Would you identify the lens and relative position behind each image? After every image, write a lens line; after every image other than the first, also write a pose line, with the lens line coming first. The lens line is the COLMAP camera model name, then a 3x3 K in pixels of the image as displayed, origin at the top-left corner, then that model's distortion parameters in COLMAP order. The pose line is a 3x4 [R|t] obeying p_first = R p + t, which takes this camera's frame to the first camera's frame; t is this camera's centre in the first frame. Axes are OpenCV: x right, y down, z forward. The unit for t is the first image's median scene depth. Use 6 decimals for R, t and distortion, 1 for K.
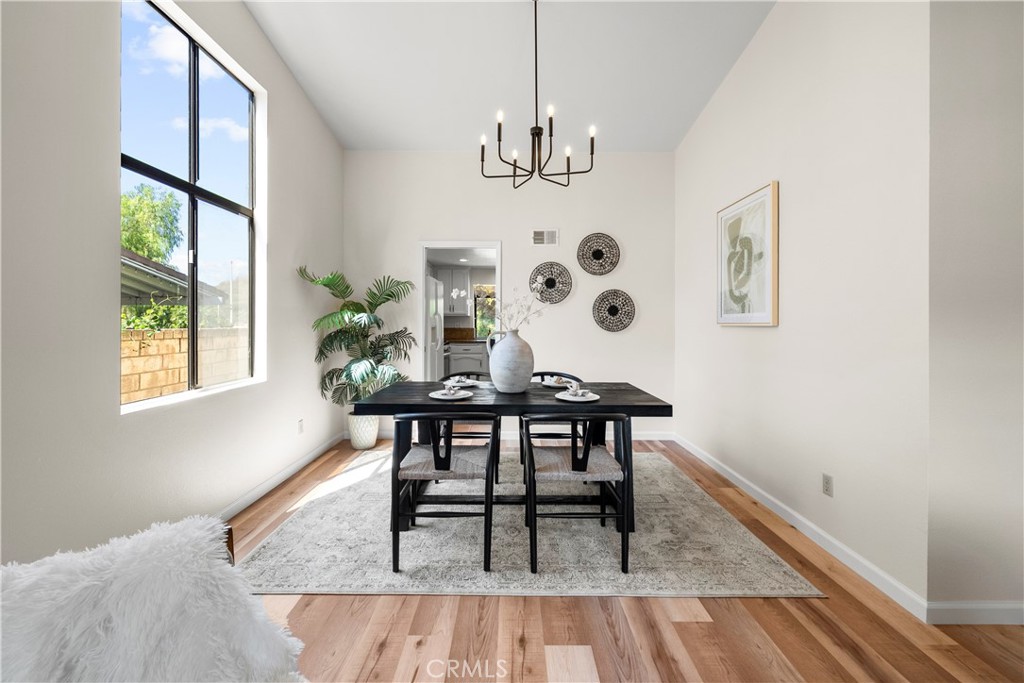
lens RADIAL K [[419.2, 0, 510.6], [0, 419.2, 320.8], [0, 0, 1]] dist [0.000224, 0.000209]
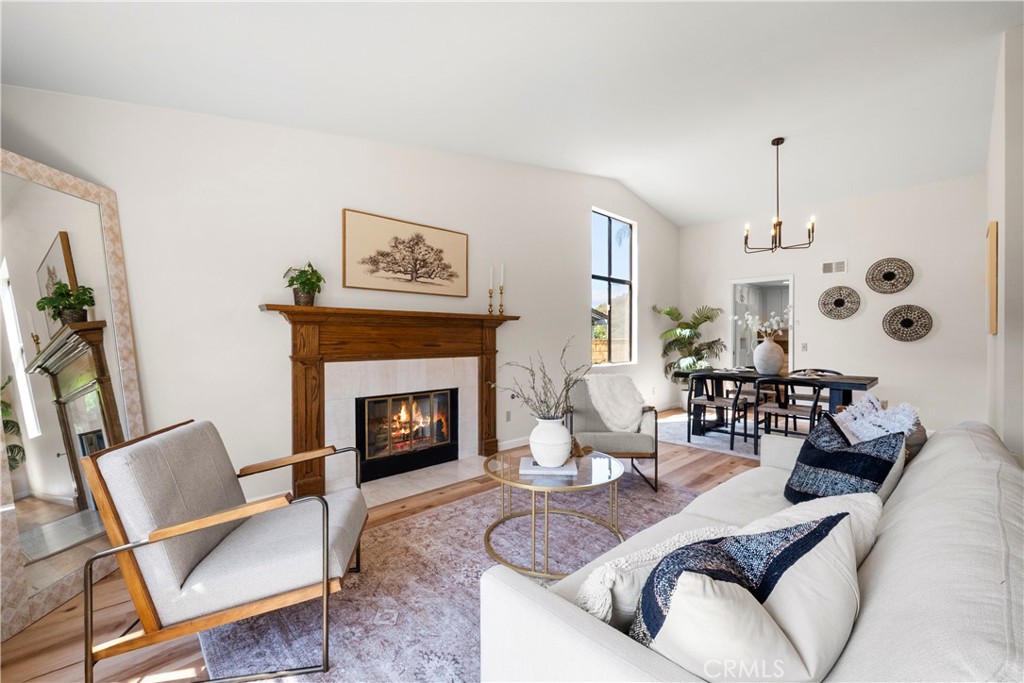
lens RADIAL K [[424.6, 0, 507.1], [0, 424.6, 341.9], [0, 0, 1]] dist [0.000116, -0.000096]
pose [[0.683150, 0.002904, -0.730272, 0.403813], [0.005378, 0.999945, 0.009007, 0.012785], [0.730258, -0.010081, 0.683097, -0.712267]]
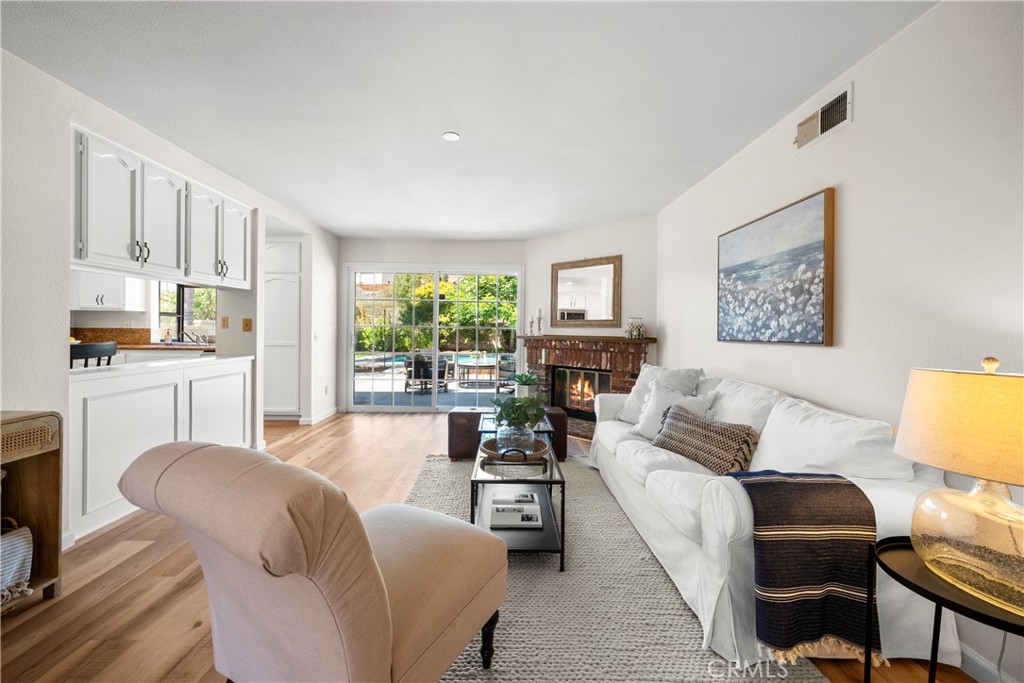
lens RADIAL K [[414.6, 0, 511.5], [0, 414.6, 337.7], [0, 0, 1]] dist [-0.000914, 0.000289]
pose [[0.999834, 0.006847, 0.016898, 1.092441], [-0.007295, 0.999618, 0.026640, 0.020489], [-0.016709, -0.026759, 0.999502, 0.613251]]
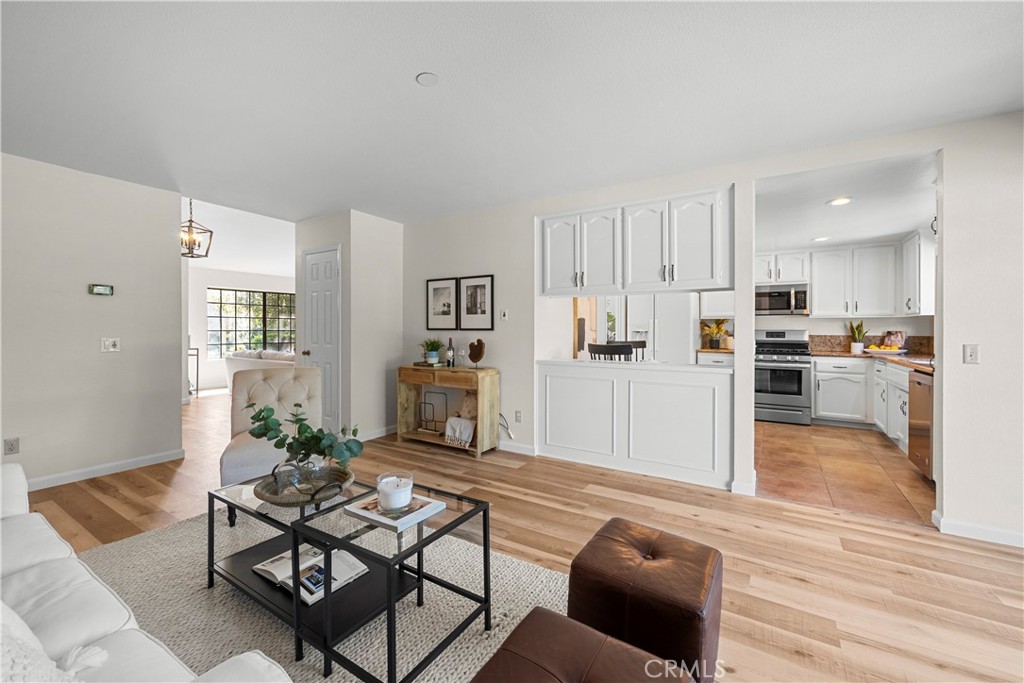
lens RADIAL K [[415.7, 0, 510.4], [0, 415.7, 331.6], [0, 0, 1]] dist [-0.000778, -0.000073]
pose [[-0.530215, -0.002669, -0.847859, 1.398788], [-0.001185, 0.999996, -0.002407, 0.025635], [0.847862, -0.000271, -0.530216, 1.697334]]
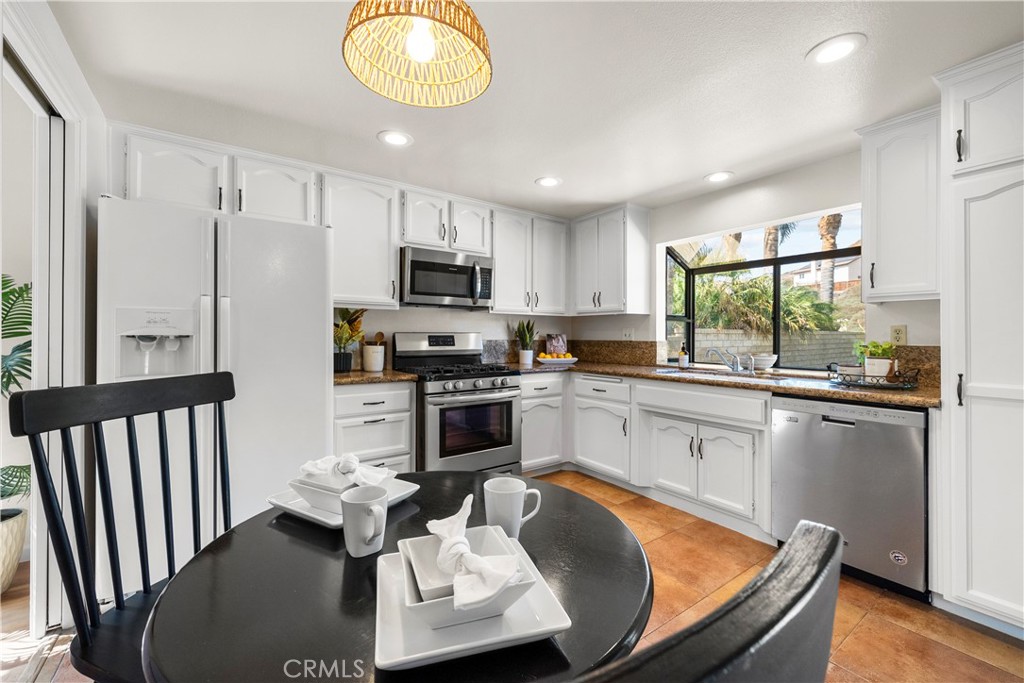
lens RADIAL K [[414.6, 0, 511.5], [0, 414.6, 337.7], [0, 0, 1]] dist [-0.000914, 0.000289]
pose [[0.582134, 0.002770, -0.813088, 0.384754], [0.005079, 0.999962, 0.007043, 0.020668], [0.813077, -0.008230, 0.582098, 1.322353]]
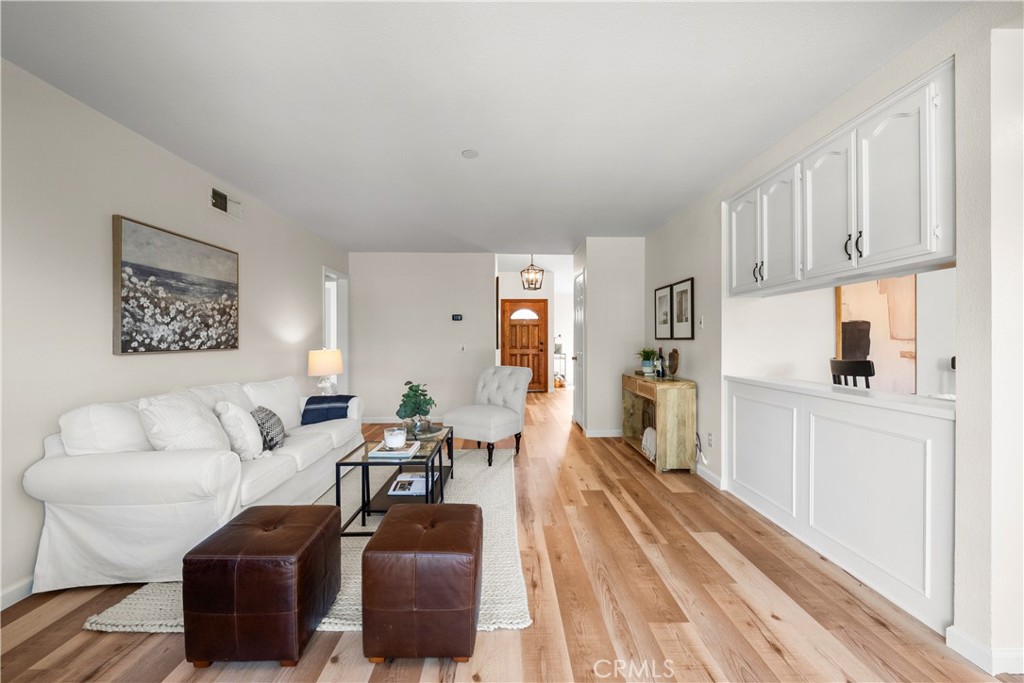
lens RADIAL K [[414.6, 0, 511.5], [0, 414.6, 337.7], [0, 0, 1]] dist [-0.000914, 0.000289]
pose [[-0.999777, -0.002328, -0.020979, 0.942348], [-0.002130, 0.999953, -0.009496, 0.025686], [0.021000, -0.009449, -0.999735, 2.052415]]
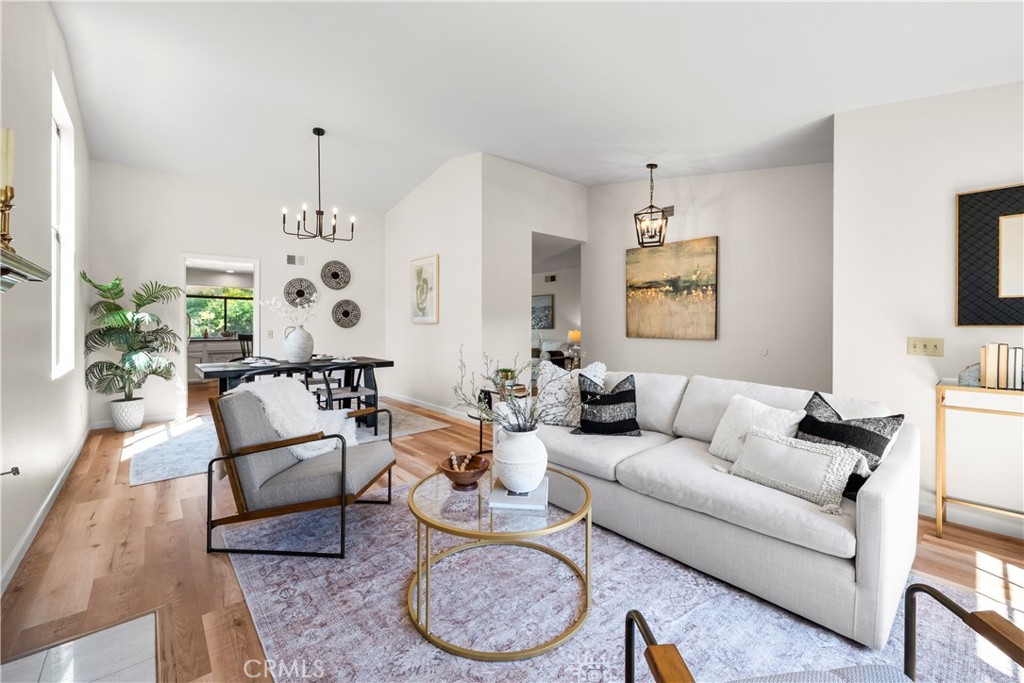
lens RADIAL K [[414.6, 0, 511.5], [0, 414.6, 337.7], [0, 0, 1]] dist [-0.000914, 0.000289]
pose [[0.753636, -0.021417, 0.656943, -0.331534], [-0.003299, 0.999333, 0.036364, 0.006137], [-0.657284, -0.029573, 0.753063, -0.589511]]
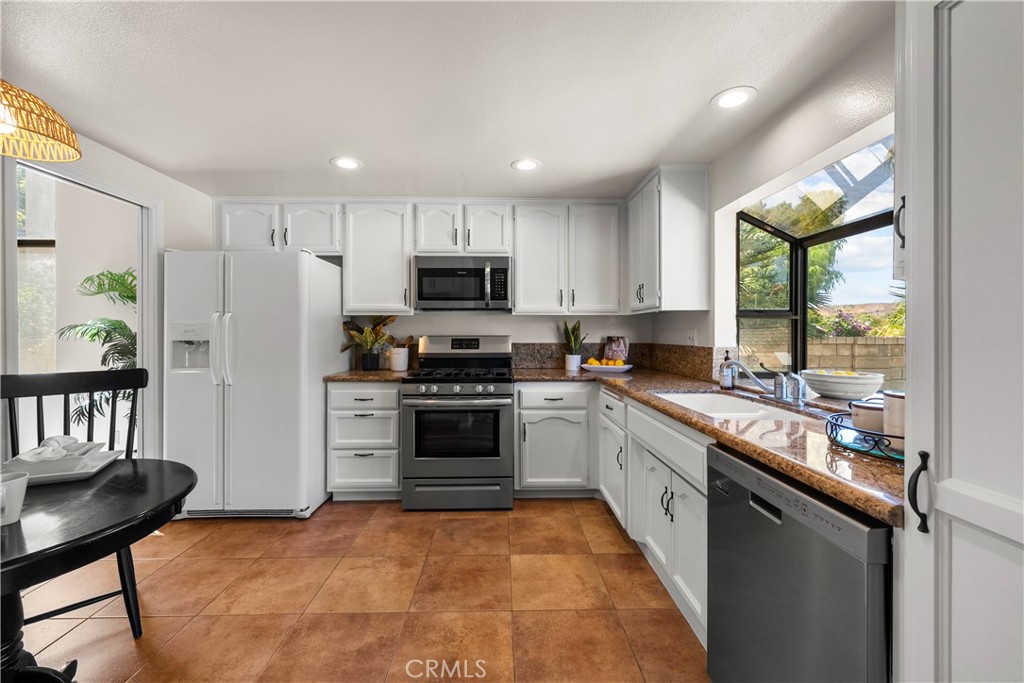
lens RADIAL K [[412.5, 0, 509.8], [0, 412.5, 338.1], [0, 0, 1]] dist [-0.000724, -0.000064]
pose [[0.030020, 0.008039, -0.999517, 0.473056], [0.007672, 0.999936, 0.008273, 0.013609], [0.999520, -0.007917, 0.029956, 1.782530]]
